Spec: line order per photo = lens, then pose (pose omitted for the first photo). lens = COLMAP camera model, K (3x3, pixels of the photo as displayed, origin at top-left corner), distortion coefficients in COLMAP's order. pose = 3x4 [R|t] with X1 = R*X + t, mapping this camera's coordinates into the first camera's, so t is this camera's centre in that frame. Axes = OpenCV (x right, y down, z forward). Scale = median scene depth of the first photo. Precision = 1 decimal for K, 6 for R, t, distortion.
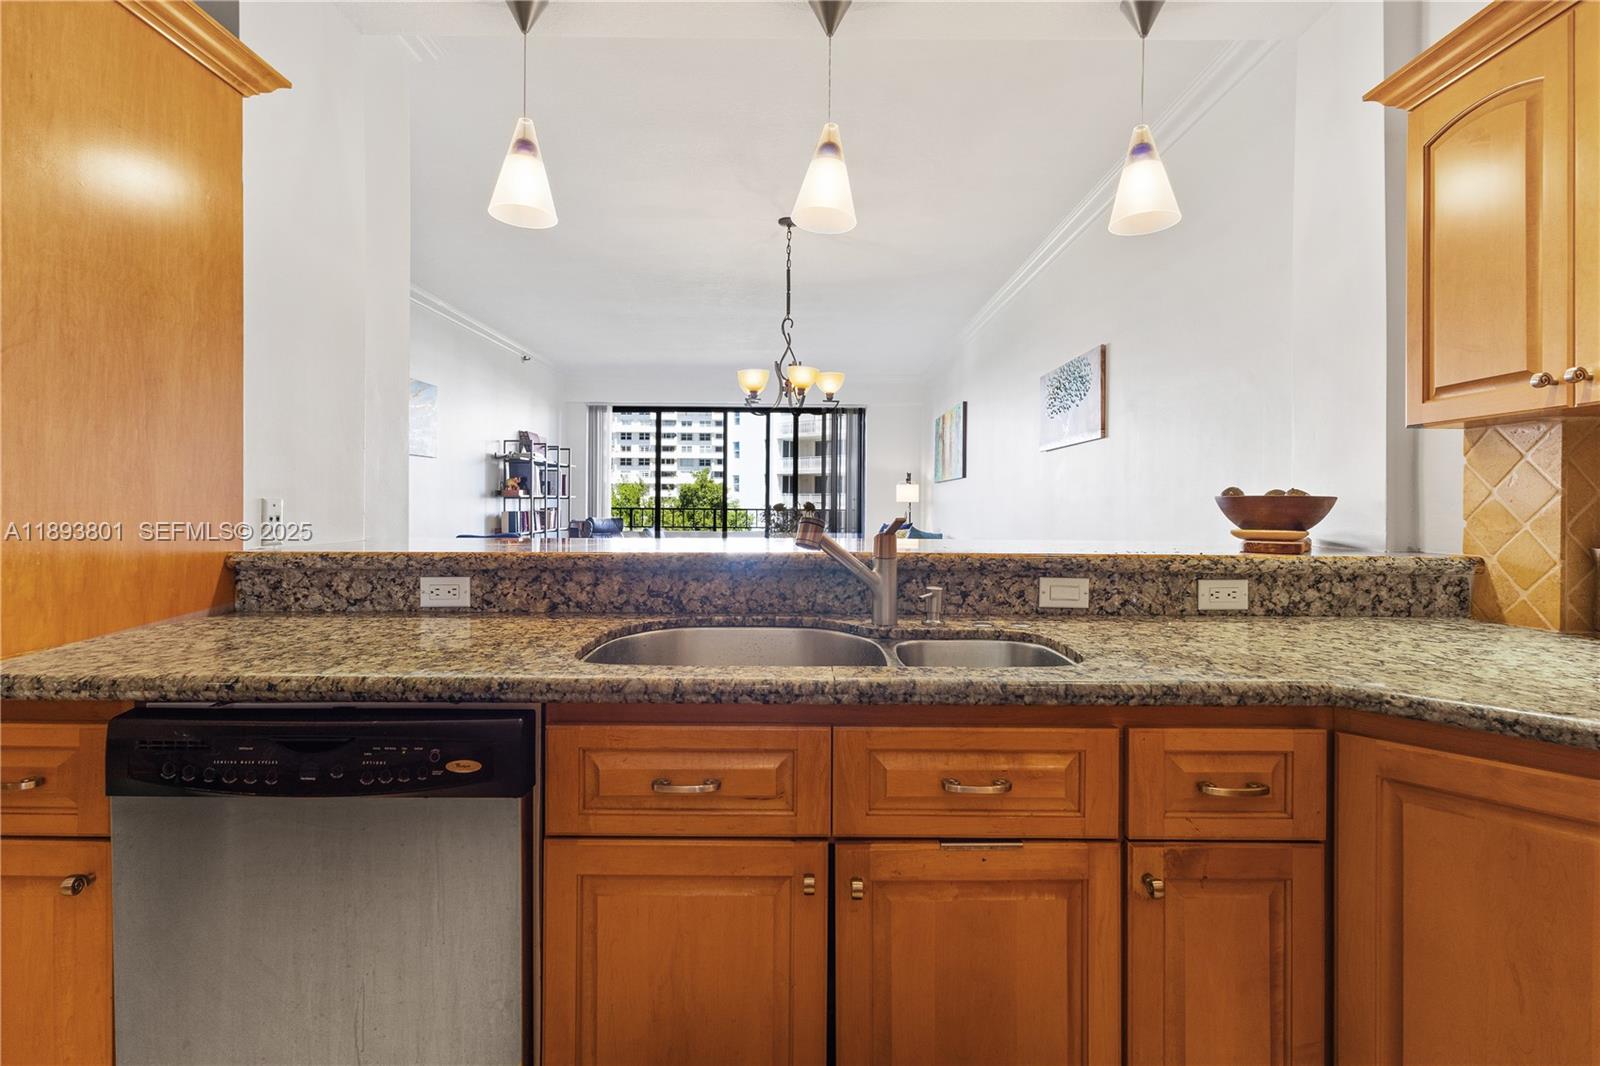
lens RADIAL K [[797.4, 0, 840.6], [0, 797.4, 487.4], [0, 0, 1]] dist [0.029428, -0.000234]
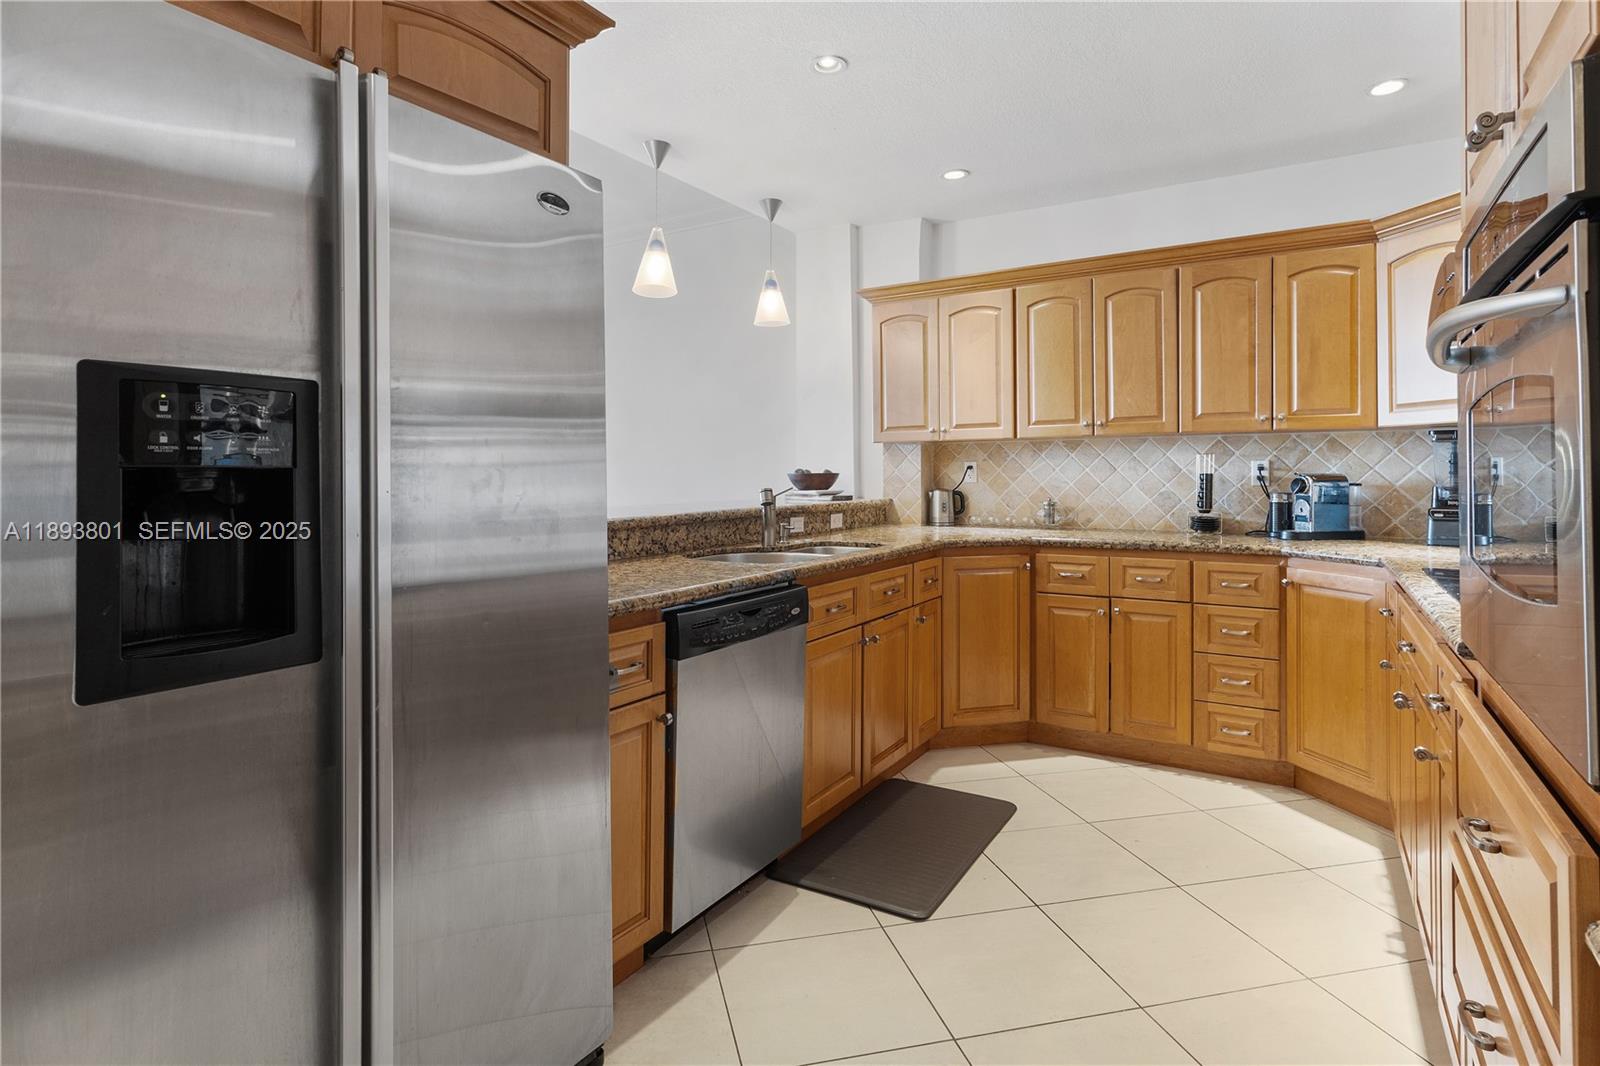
lens RADIAL K [[797.4, 0, 831.3], [0, 797.4, 470.6], [0, 0, 1]] dist [0.029428, -0.000234]
pose [[0.513310, -0.005826, 0.858183, -1.360272], [0.000775, 0.999980, 0.006325, -0.012163], [-0.858203, -0.002581, 0.513304, -0.064722]]
